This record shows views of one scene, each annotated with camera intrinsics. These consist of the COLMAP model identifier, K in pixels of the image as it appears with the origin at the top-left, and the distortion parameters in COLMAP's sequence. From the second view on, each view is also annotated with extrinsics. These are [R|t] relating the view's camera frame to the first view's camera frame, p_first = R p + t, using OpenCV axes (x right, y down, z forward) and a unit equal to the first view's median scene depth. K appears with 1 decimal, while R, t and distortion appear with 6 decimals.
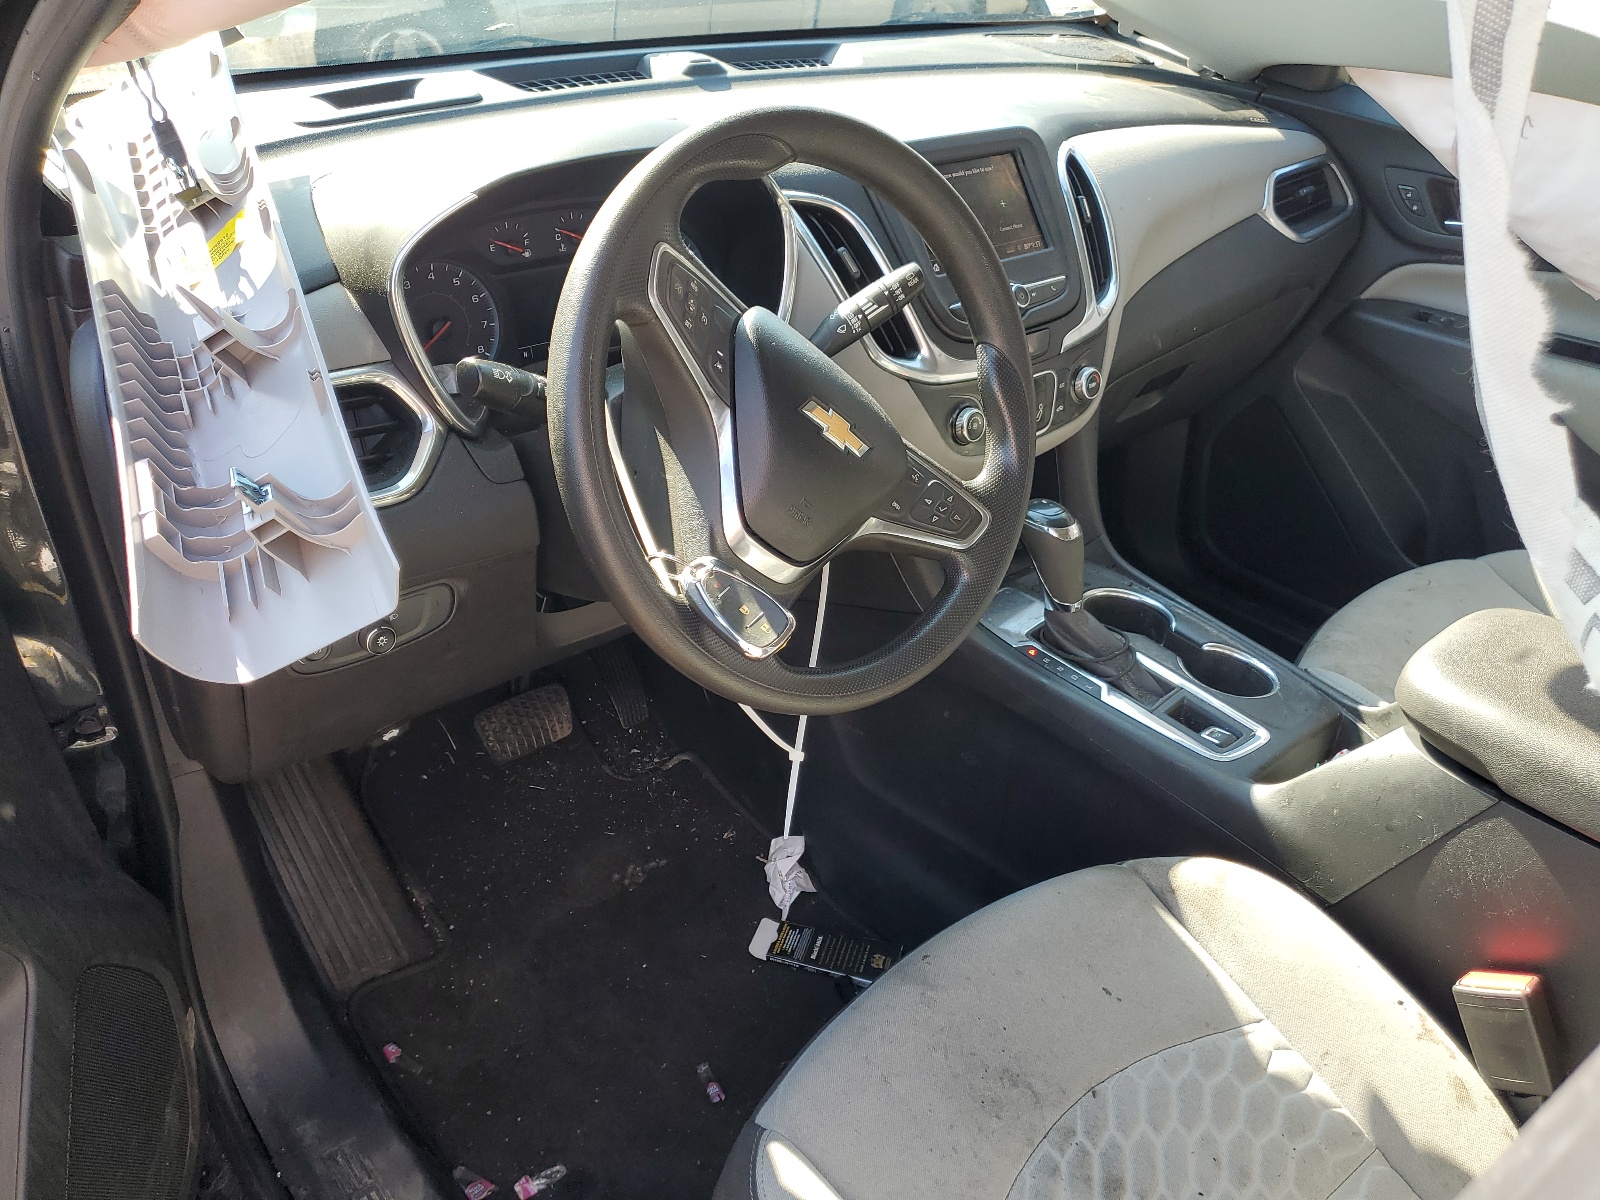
lens RADIAL K [[1247.1, 0, 800.0], [0, 1247.1, 600.0], [0, 0, 1]] dist [-0.000078, -0.000013]
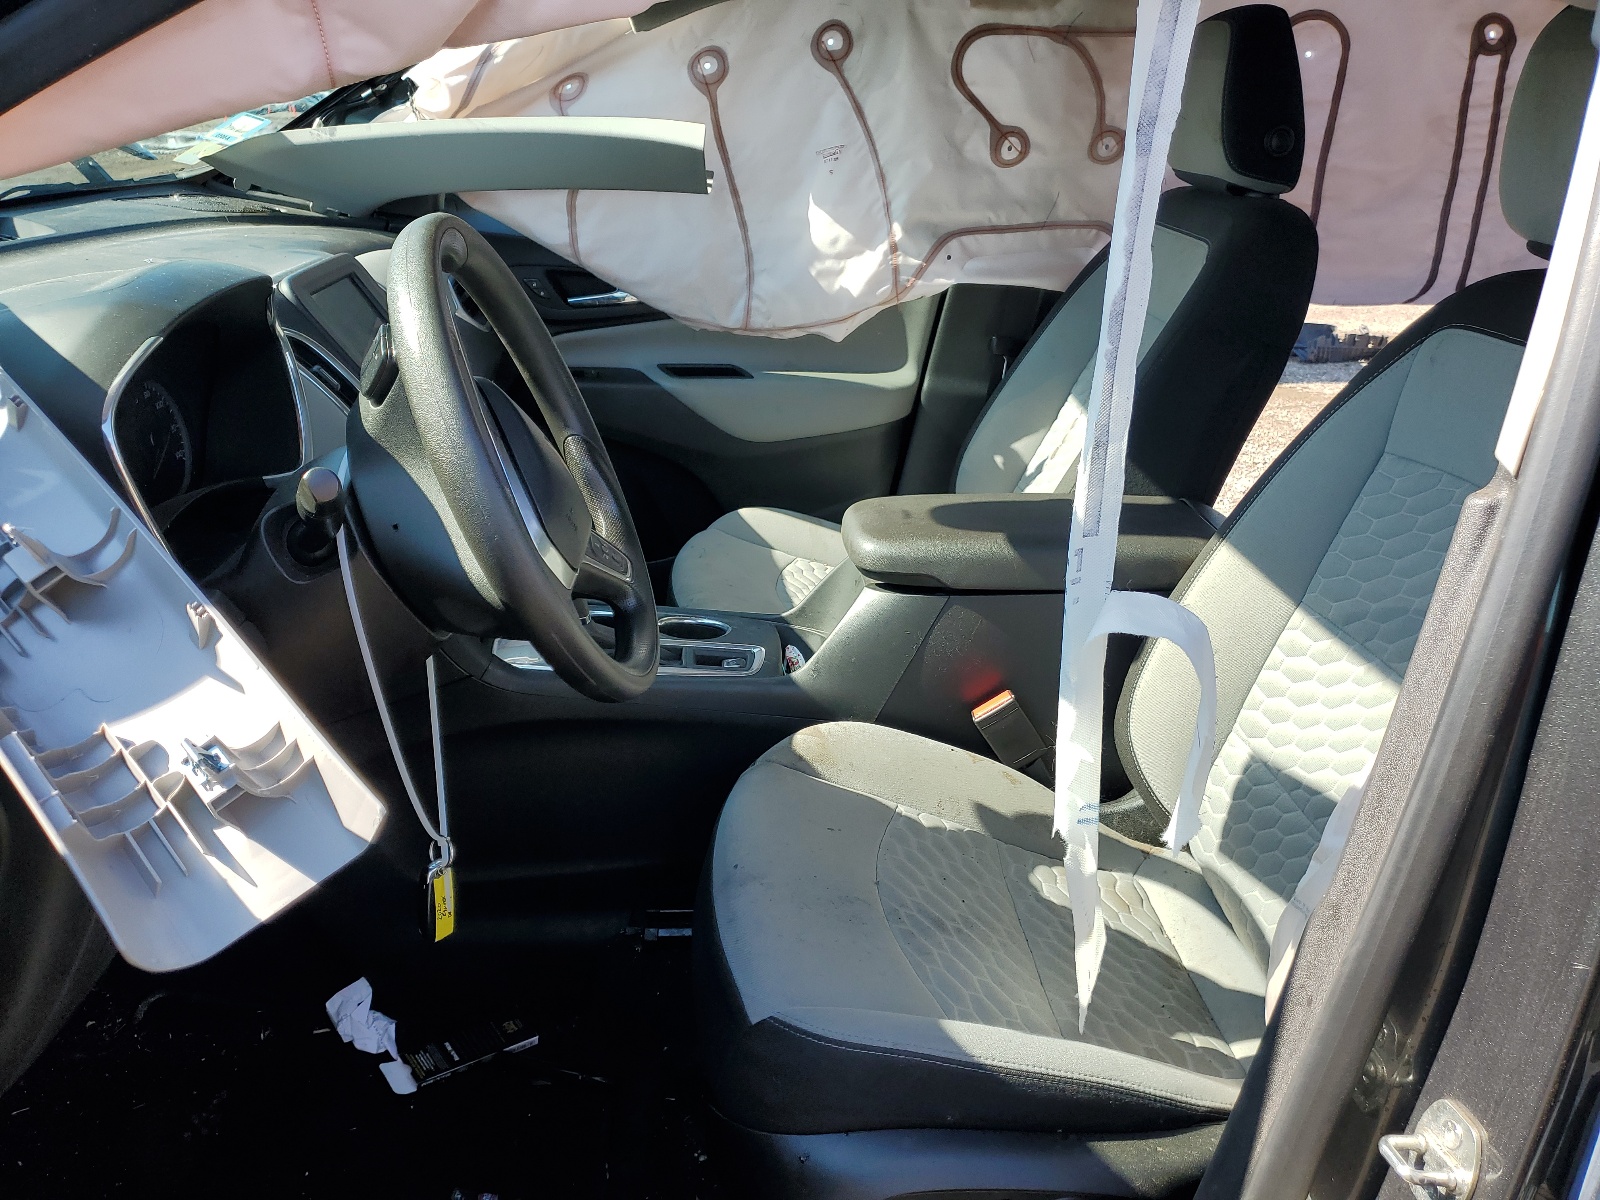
lens RADIAL K [[1229.0, 0, 800.0], [0, 1229.0, 600.0], [0, 0, 1]] dist [-0.002832, 0.001818]
pose [[0.630935, -0.319004, 0.707218, -0.550612], [0.398783, 0.915267, 0.057080, 0.003608], [-0.665502, 0.246013, 0.704688, 0.041900]]
